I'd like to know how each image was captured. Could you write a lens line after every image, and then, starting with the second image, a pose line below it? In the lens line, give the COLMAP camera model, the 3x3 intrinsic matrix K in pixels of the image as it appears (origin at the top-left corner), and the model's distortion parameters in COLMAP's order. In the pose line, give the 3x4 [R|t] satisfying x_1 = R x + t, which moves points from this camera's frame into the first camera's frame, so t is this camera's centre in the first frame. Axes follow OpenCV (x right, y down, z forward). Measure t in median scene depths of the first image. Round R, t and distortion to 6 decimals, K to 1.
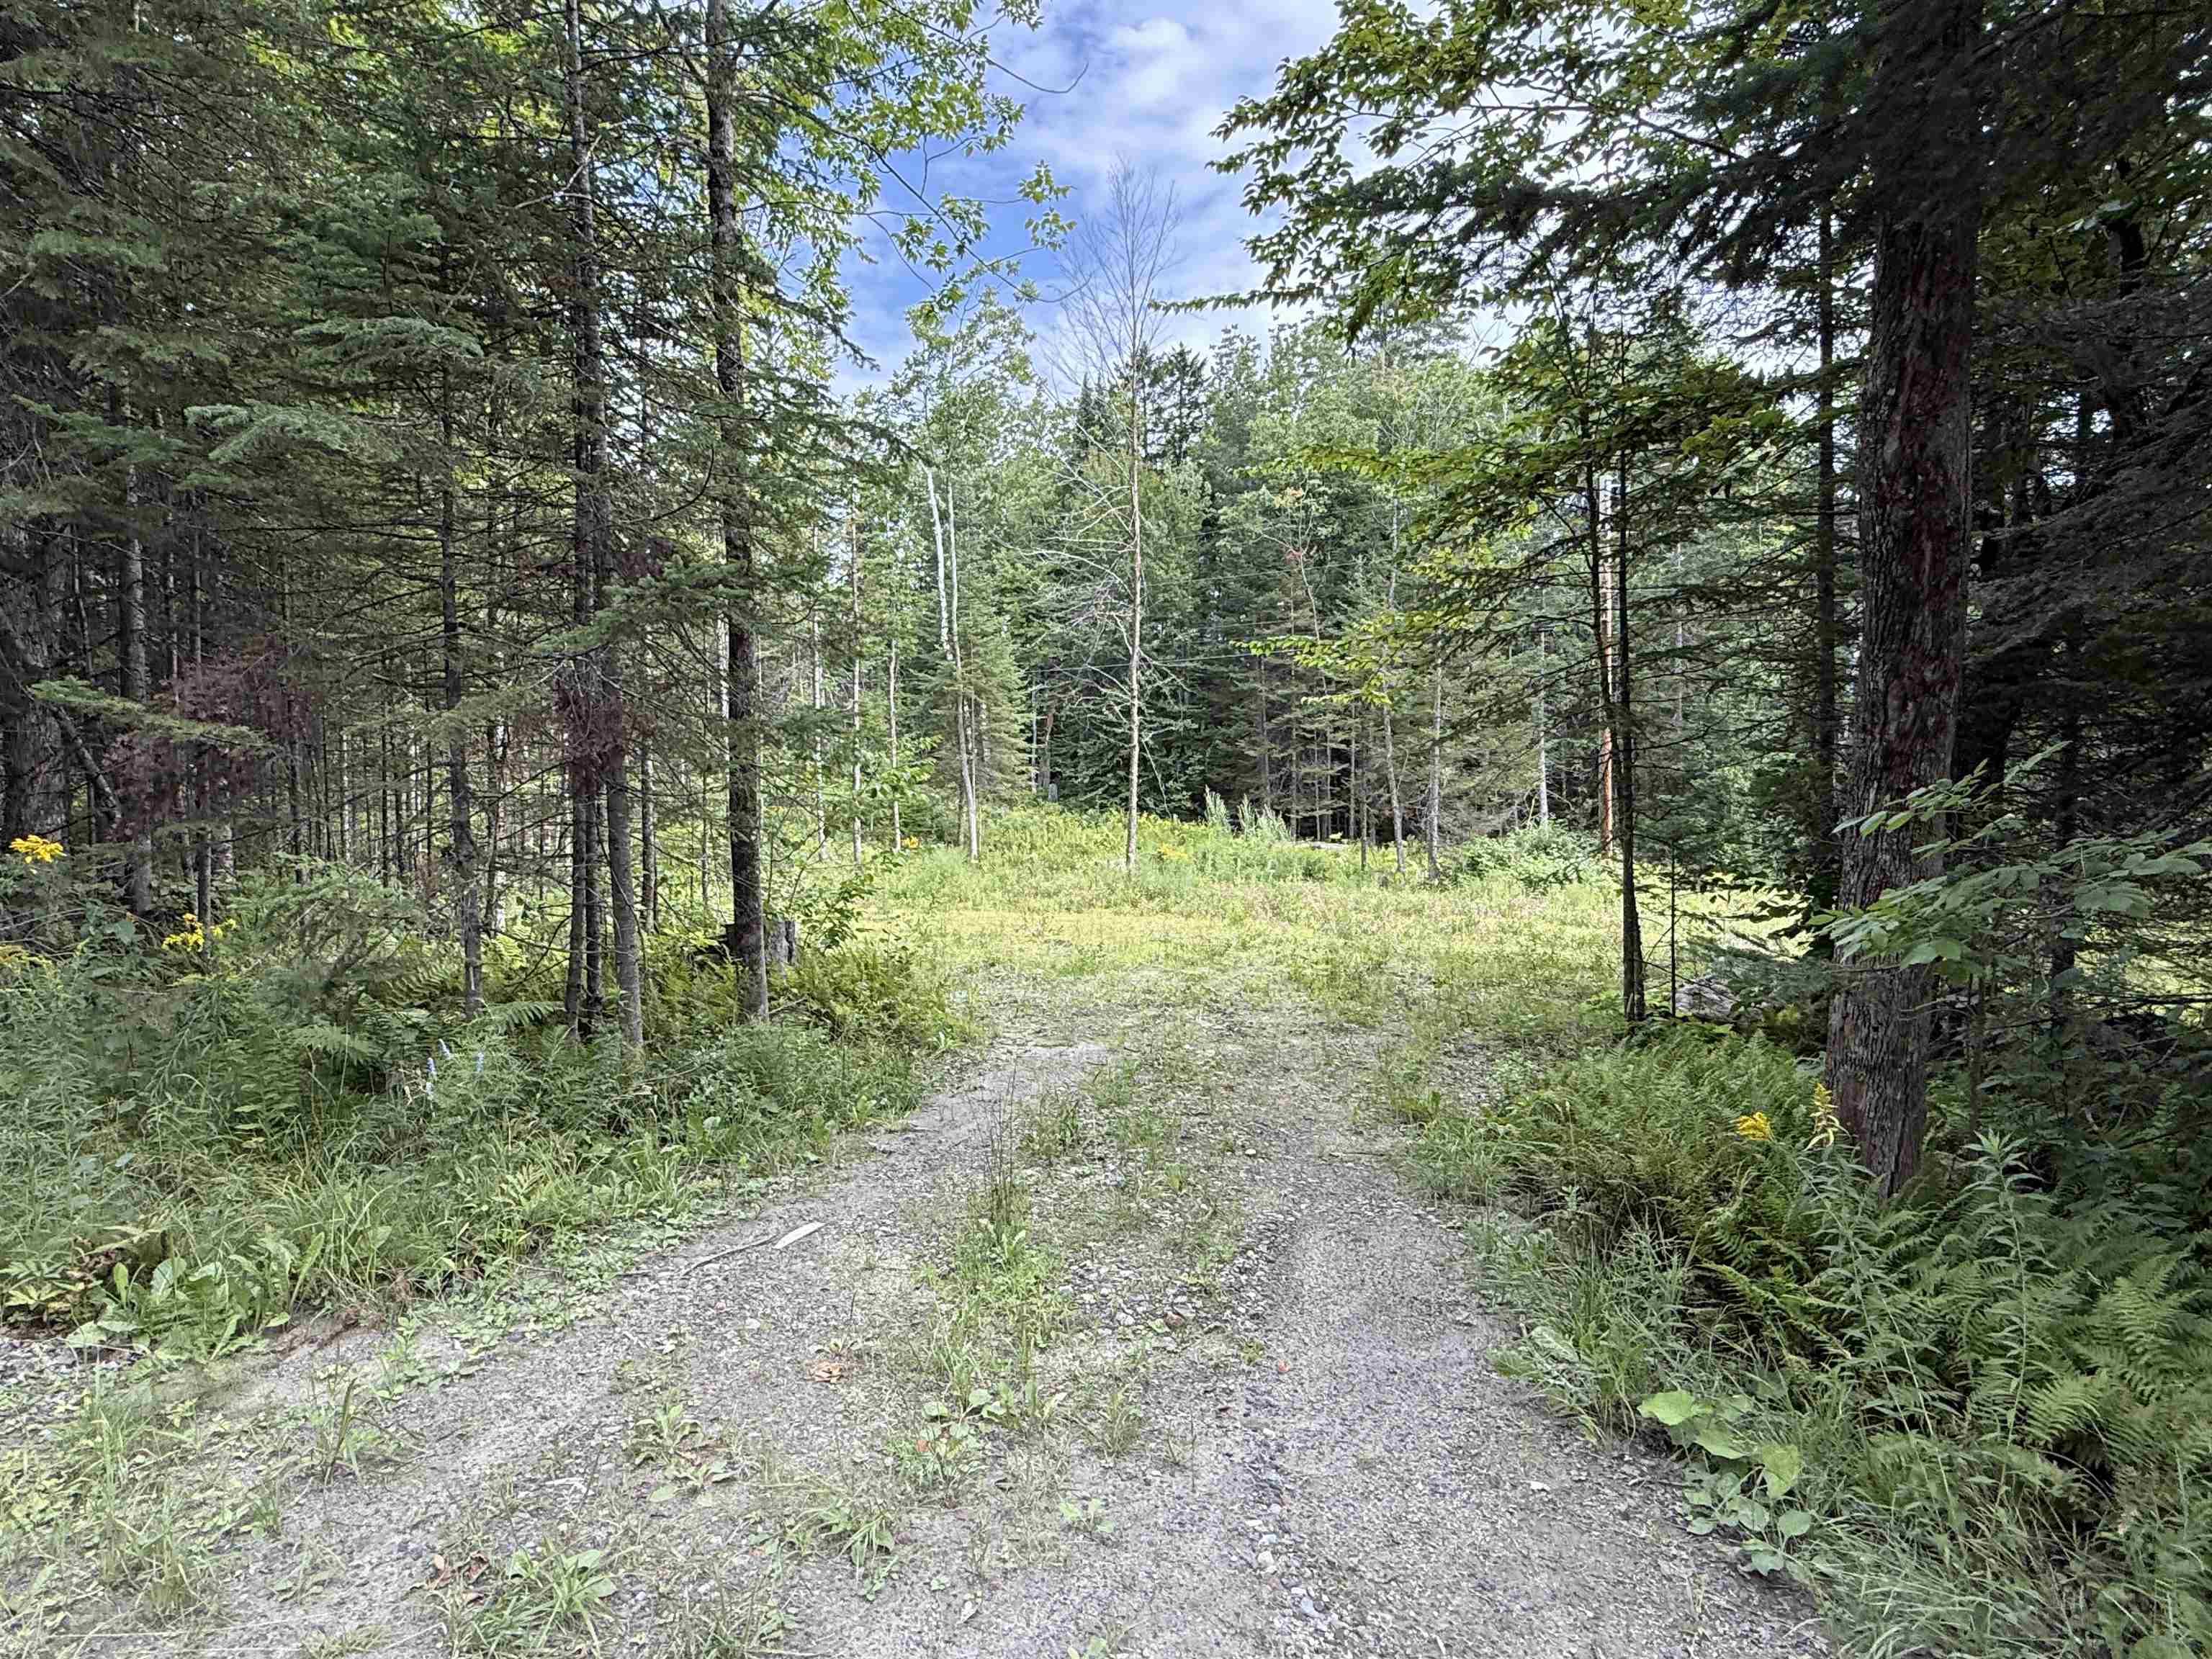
lens RADIAL K [[1253.5, 0, 1107.9], [0, 1253.5, 832.6], [0, 0, 1]] dist [-0.003047, -0.000141]
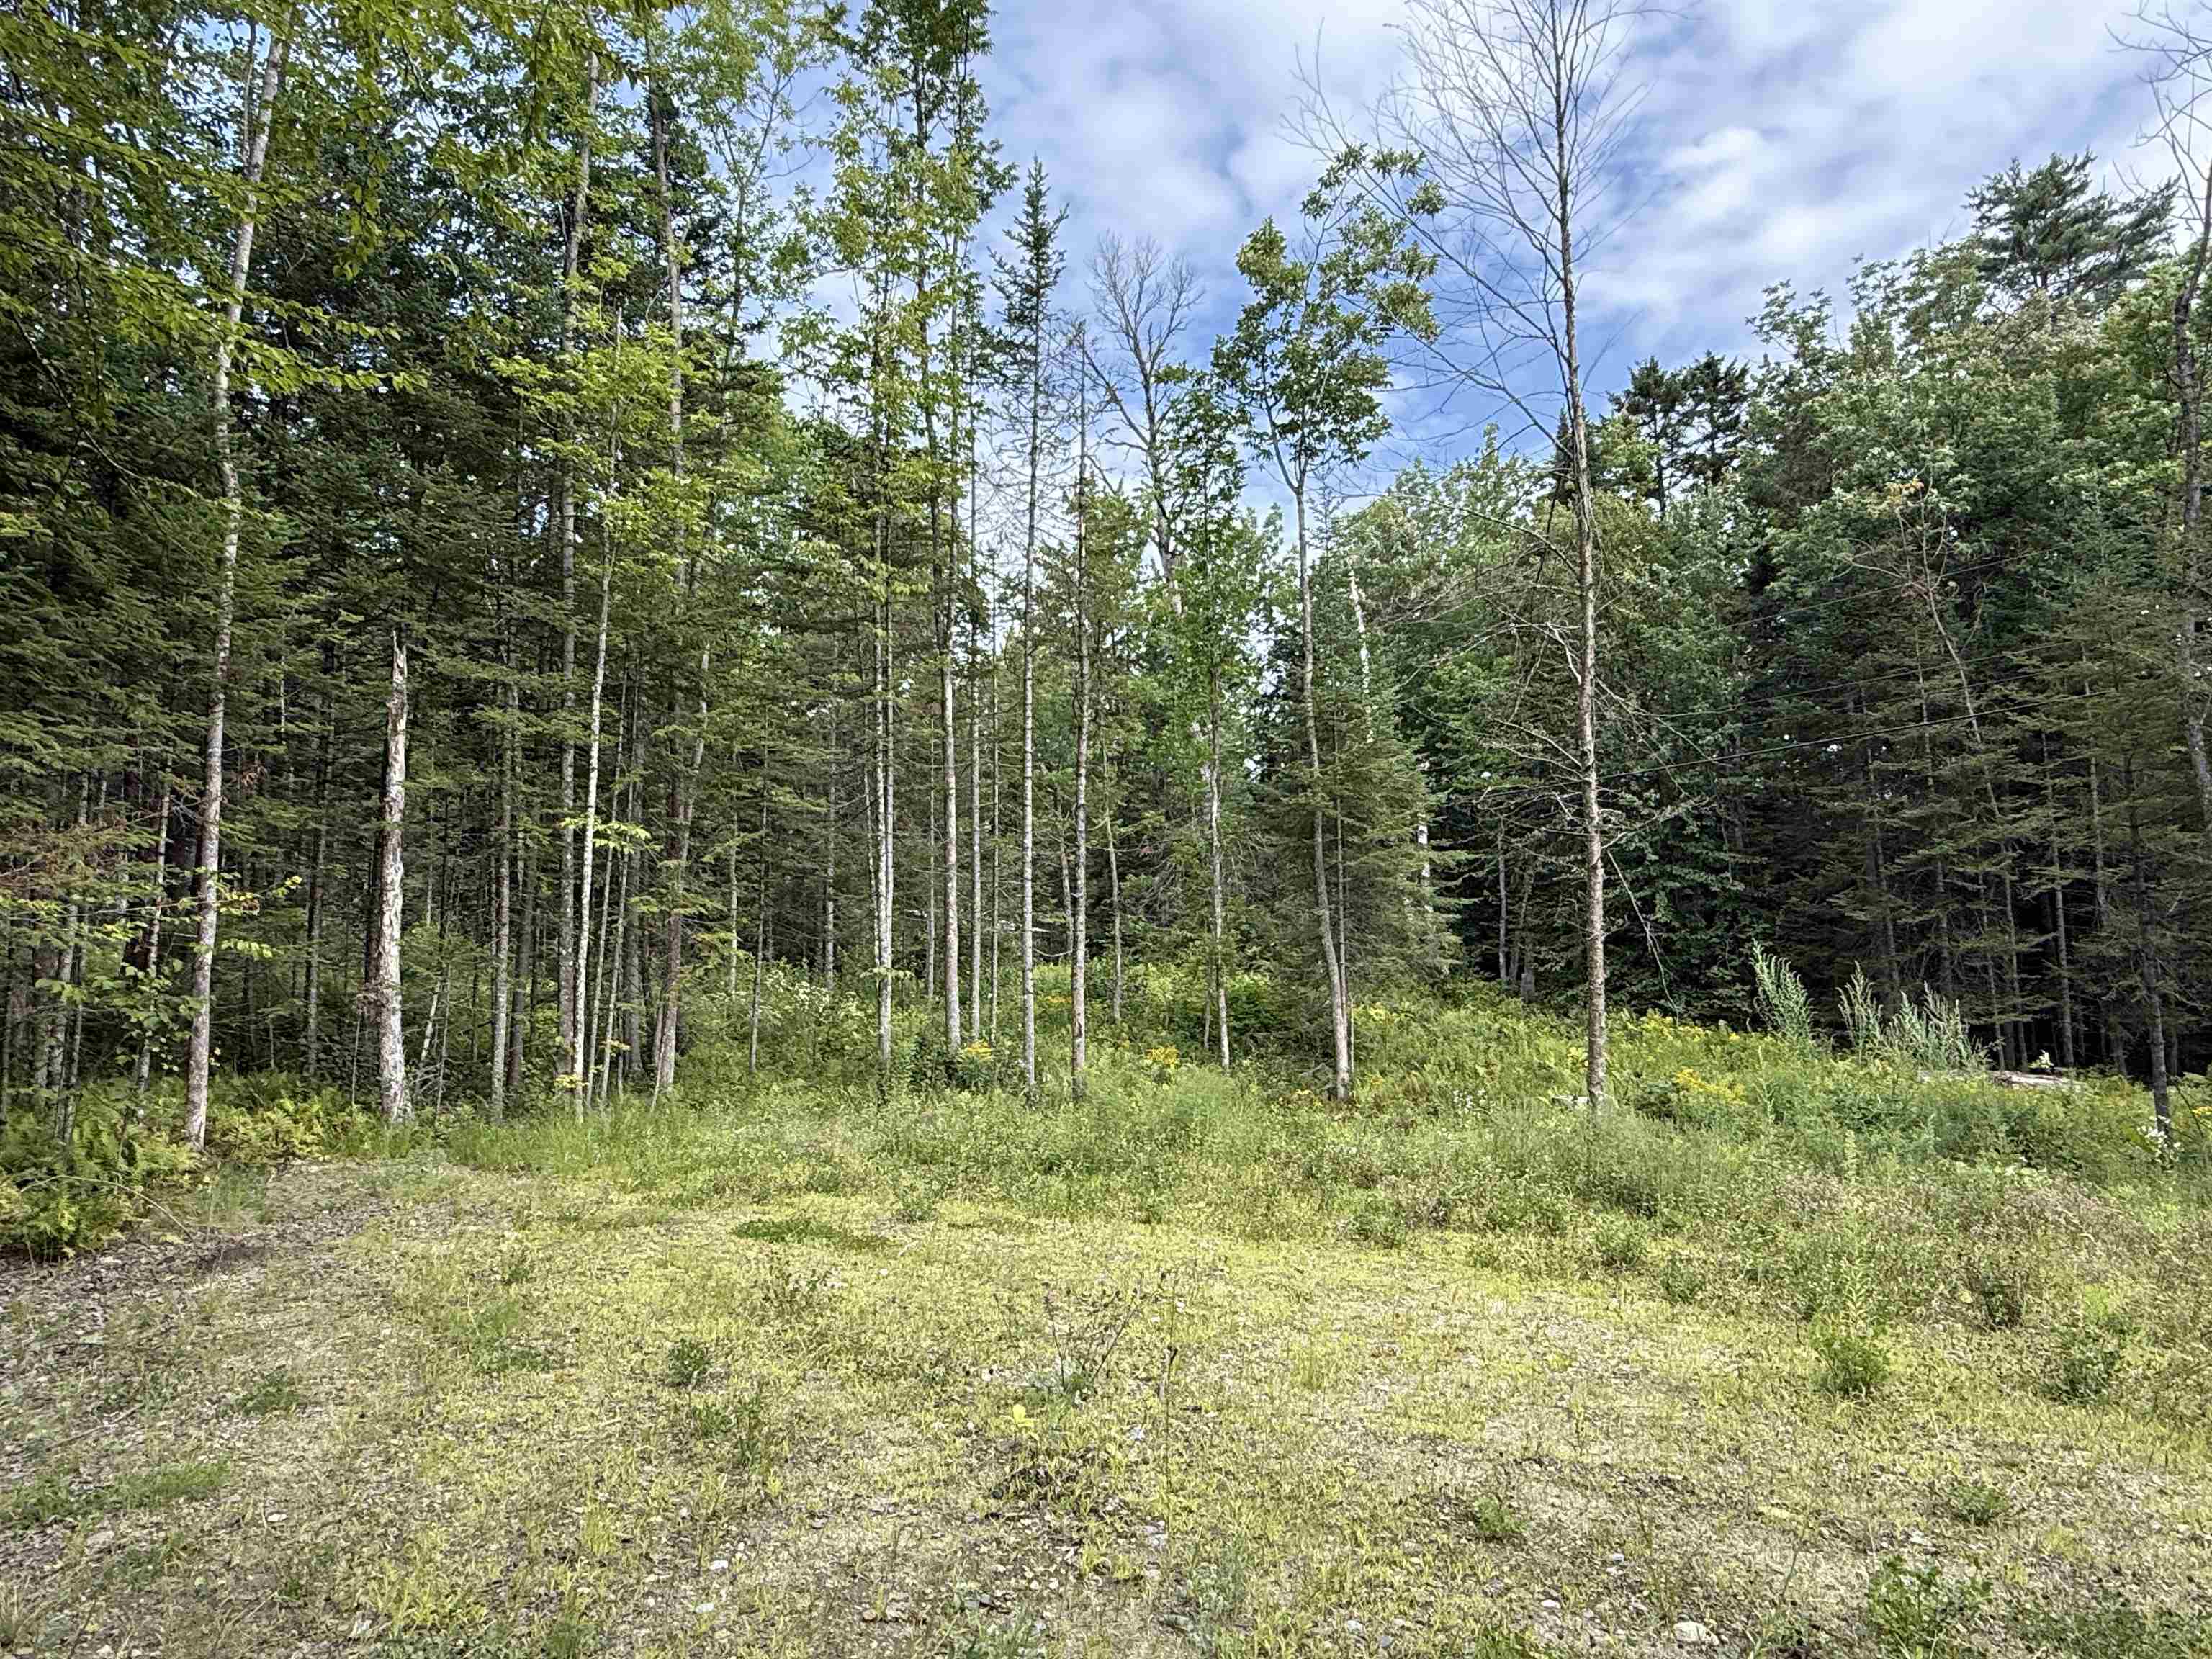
lens RADIAL K [[1392.7, 0, 1093.9], [0, 1392.7, 834.8], [0, 0, 1]] dist [-0.007093, 0.005086]
pose [[0.926631, -0.040371, -0.373799, 0.026911], [-0.016605, 0.988854, -0.147960, 0.001473], [0.375606, 0.143311, 0.915632, 0.260330]]
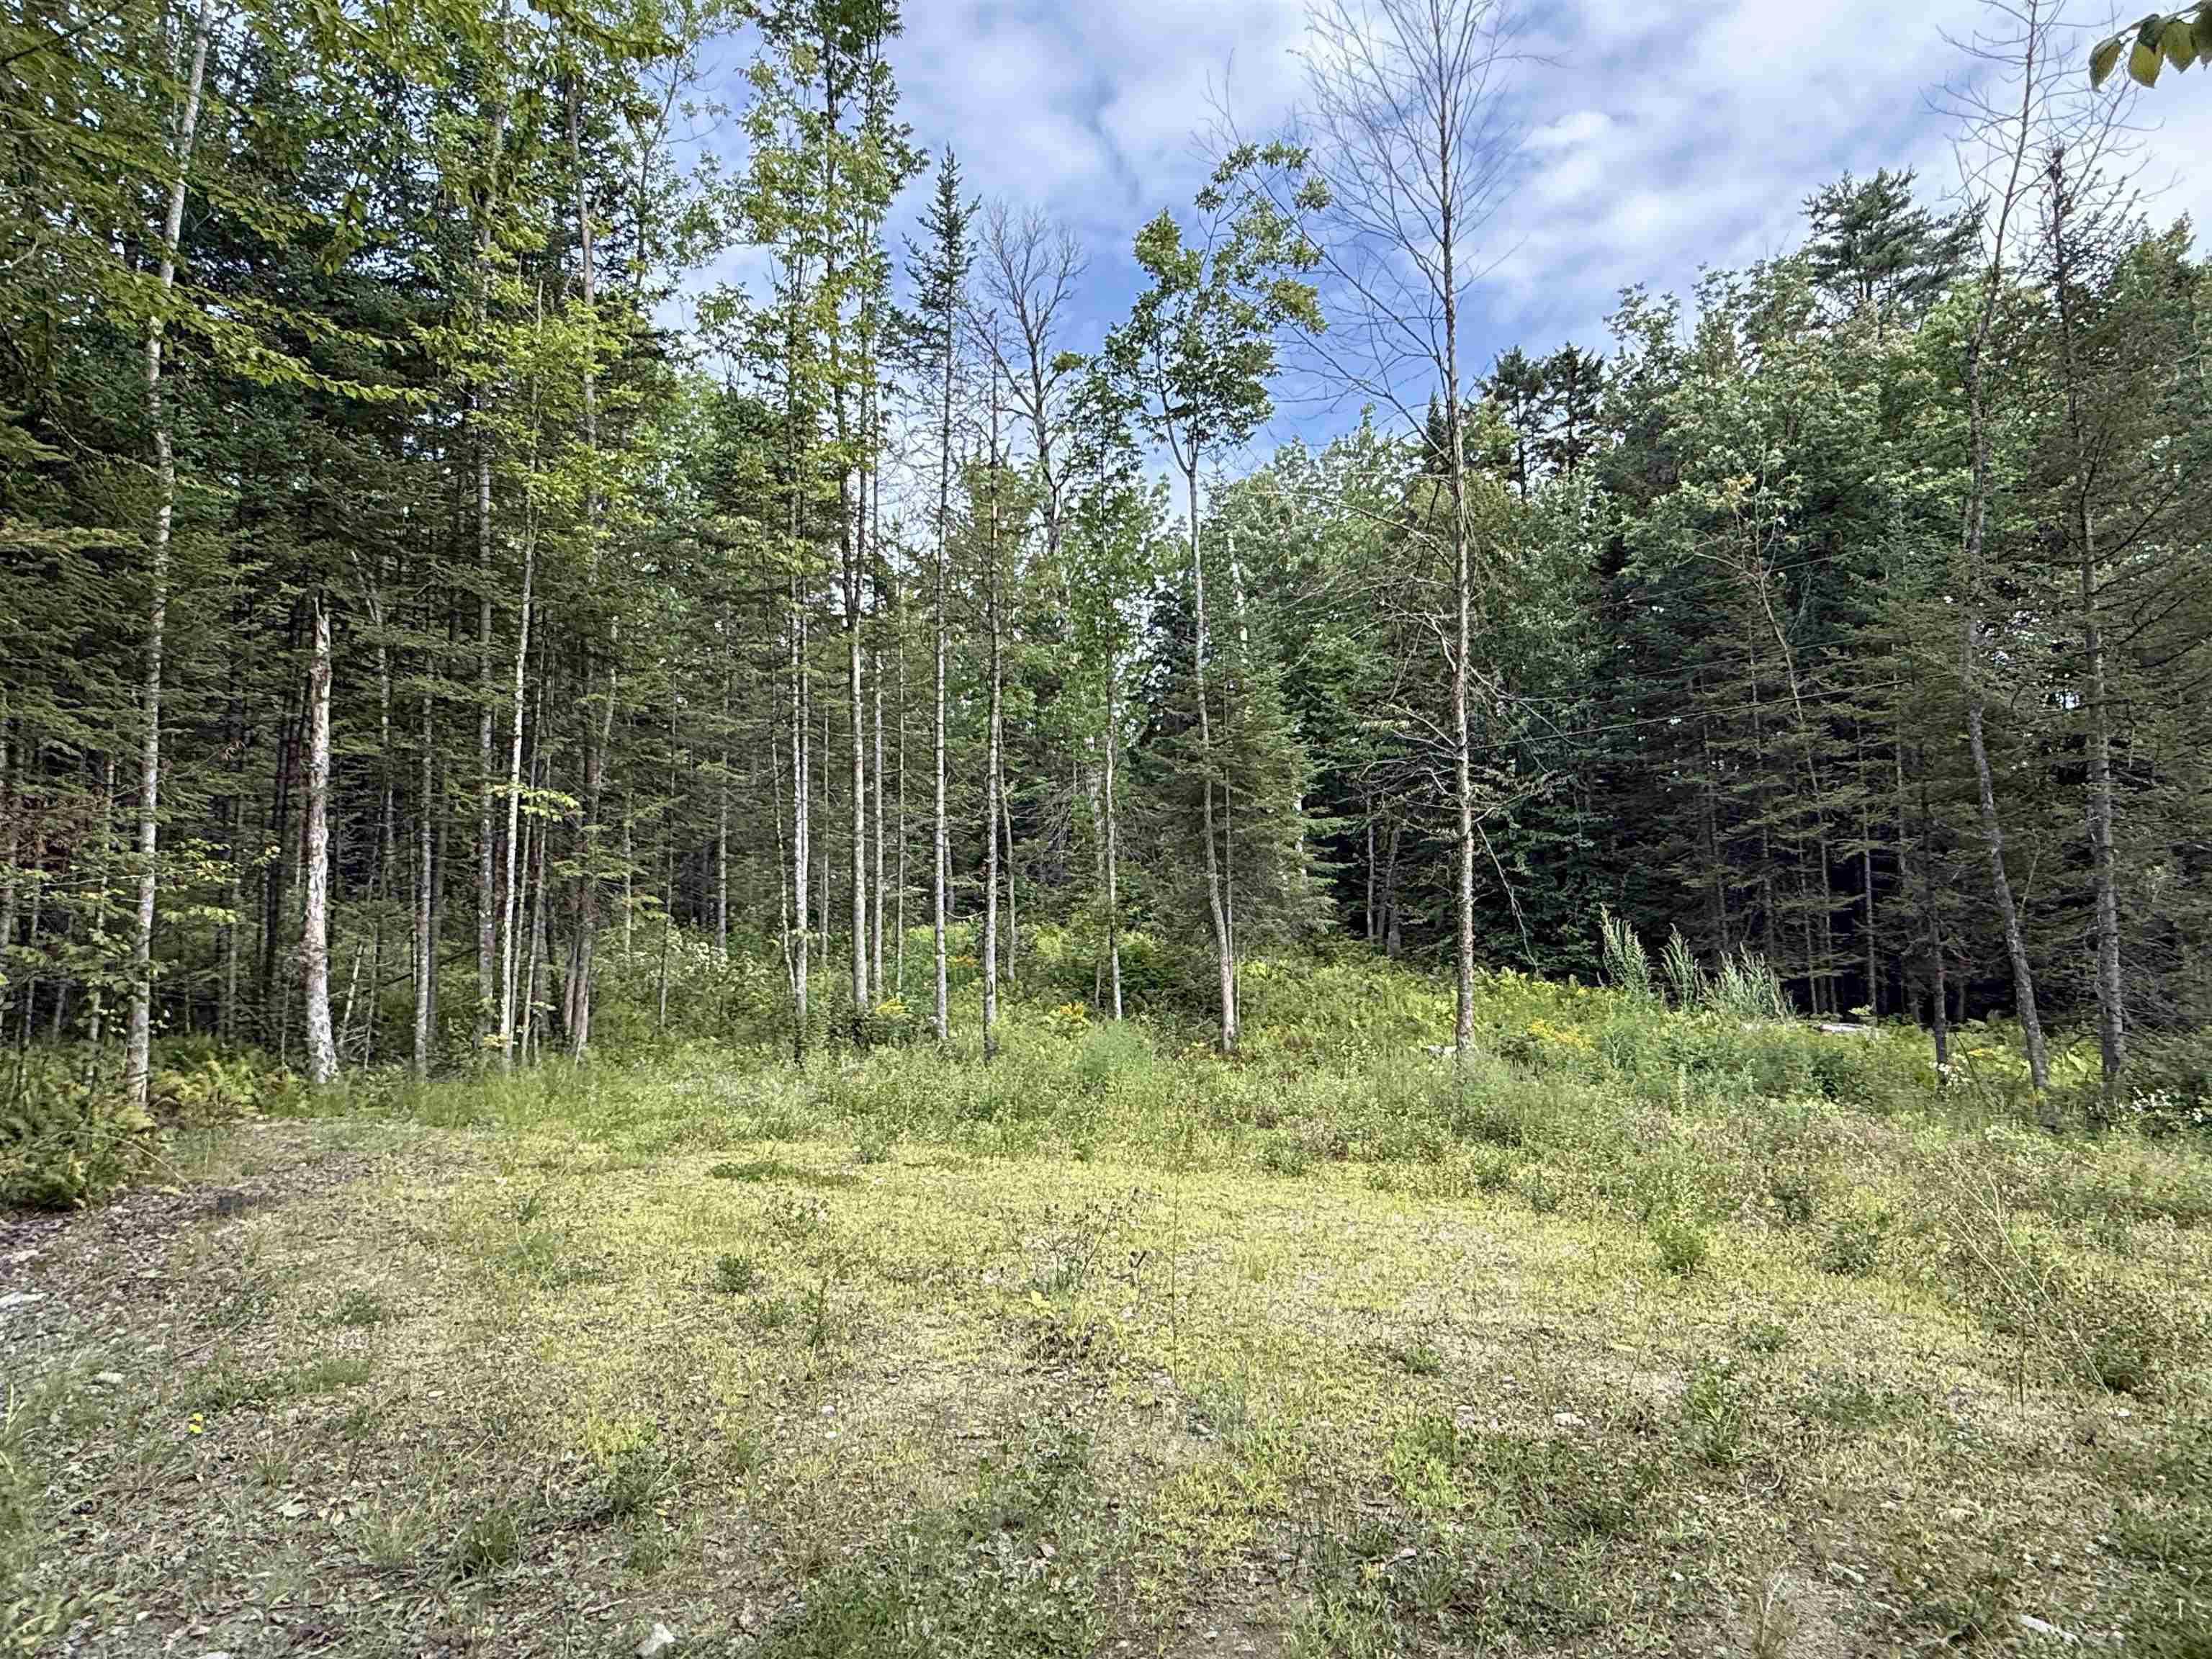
lens RADIAL K [[1392.7, 0, 1105.7], [0, 1392.7, 824.6], [0, 0, 1]] dist [-0.007093, 0.005086]
pose [[0.960080, -0.026569, -0.278459, 0.024275], [-0.009360, 0.991870, -0.126910, 0.001855], [0.279567, 0.124451, 0.952026, 0.234801]]
